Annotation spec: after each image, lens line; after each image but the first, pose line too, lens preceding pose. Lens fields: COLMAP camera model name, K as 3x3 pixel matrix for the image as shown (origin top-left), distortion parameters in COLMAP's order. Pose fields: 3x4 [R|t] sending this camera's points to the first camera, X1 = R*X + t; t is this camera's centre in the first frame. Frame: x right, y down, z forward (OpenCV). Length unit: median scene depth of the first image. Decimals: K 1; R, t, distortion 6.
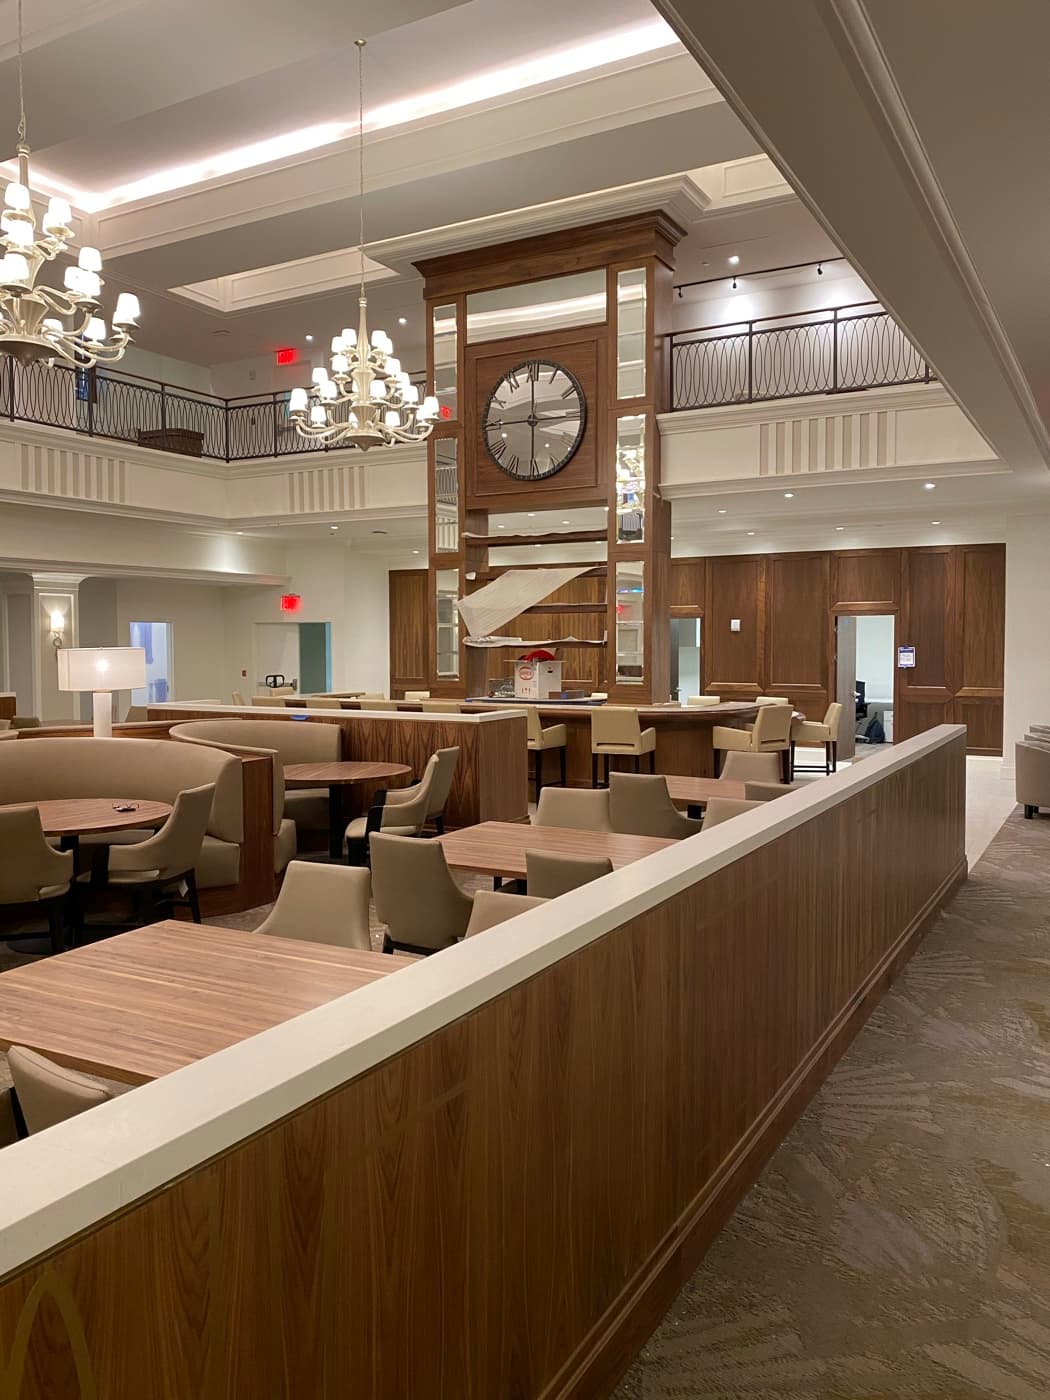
lens RADIAL K [[1089.1, 0, 519.8], [0, 1089.1, 688.8], [0, 0, 1]] dist [0.019337, 0.000671]
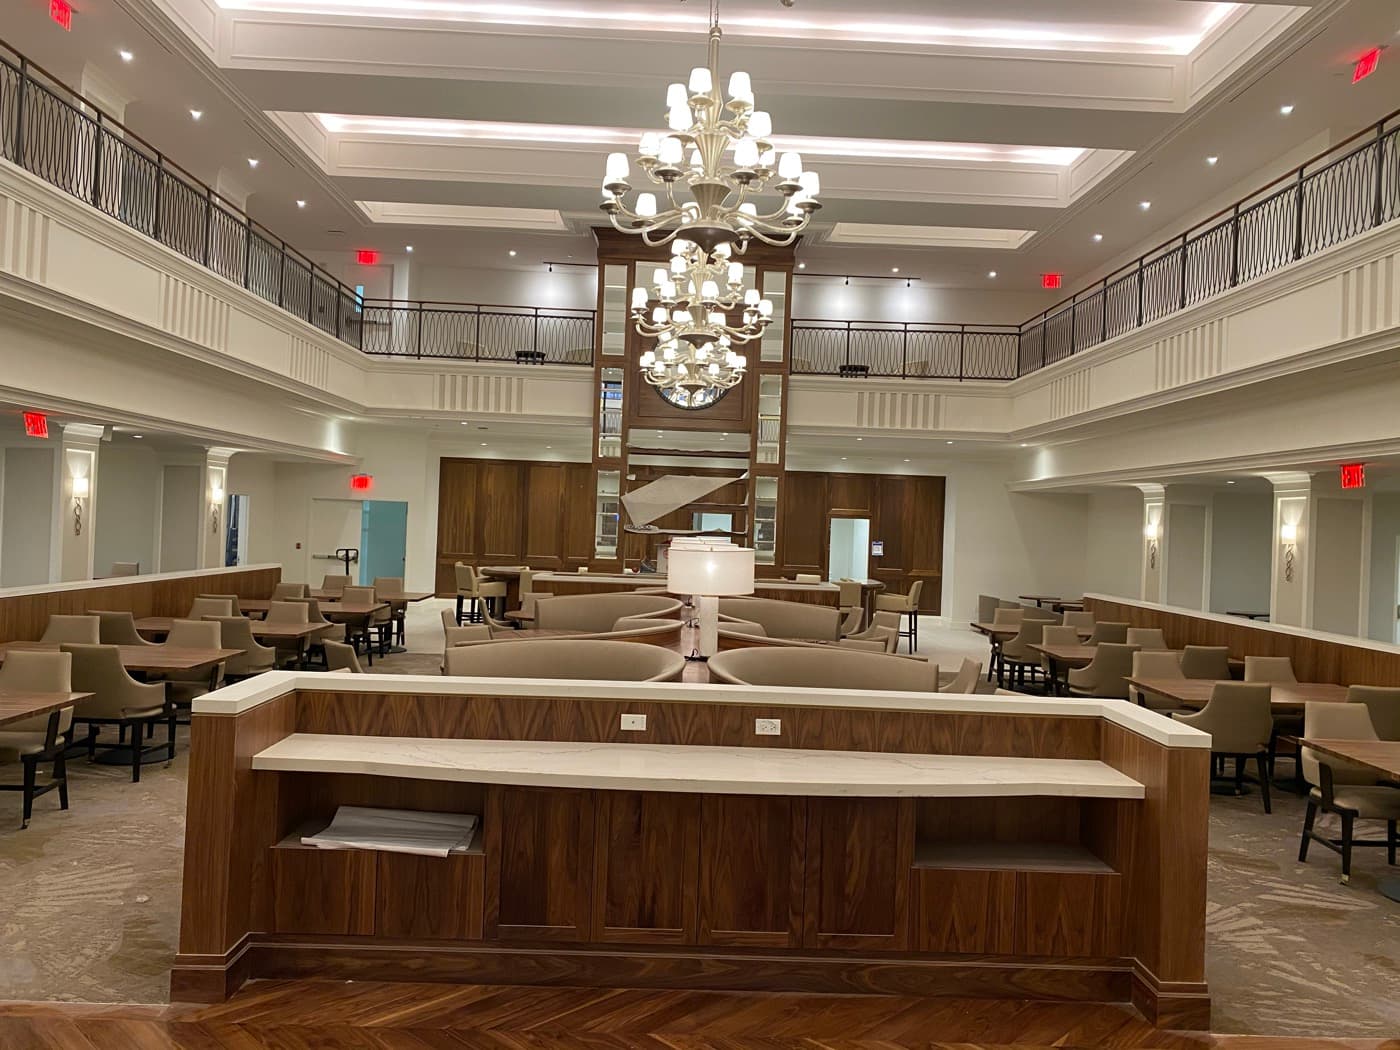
lens RADIAL K [[1081.4, 0, 703.4], [0, 1081.4, 520.2], [0, 0, 1]] dist [-0.000457, 0.005190]
pose [[0.849006, 0.037083, 0.527080, -0.611747], [-0.015650, 0.998861, -0.045066, 0.002187], [-0.528151, 0.030013, 0.848620, -0.113153]]
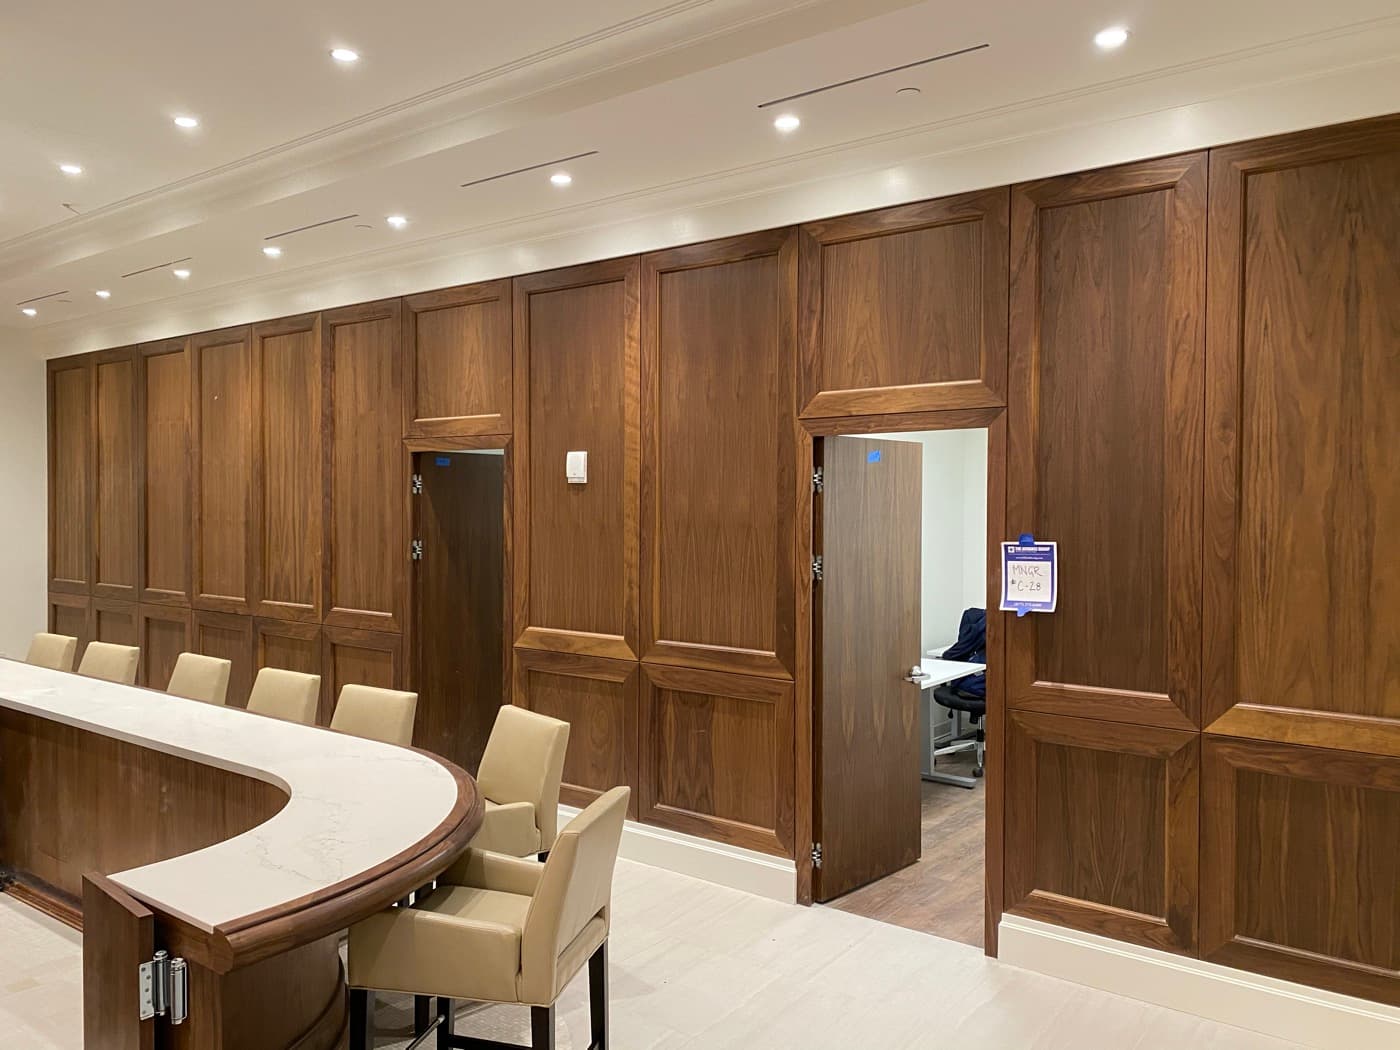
lens RADIAL K [[1081.4, 0, 698.7], [0, 1081.4, 528.9], [0, 0, 1]] dist [-0.000457, 0.005190]
pose [[0.992699, 0.008069, -0.120351, 0.301575], [-0.010077, 0.999820, -0.016080, -0.035694], [0.120200, 0.017175, 0.992601, 0.711294]]
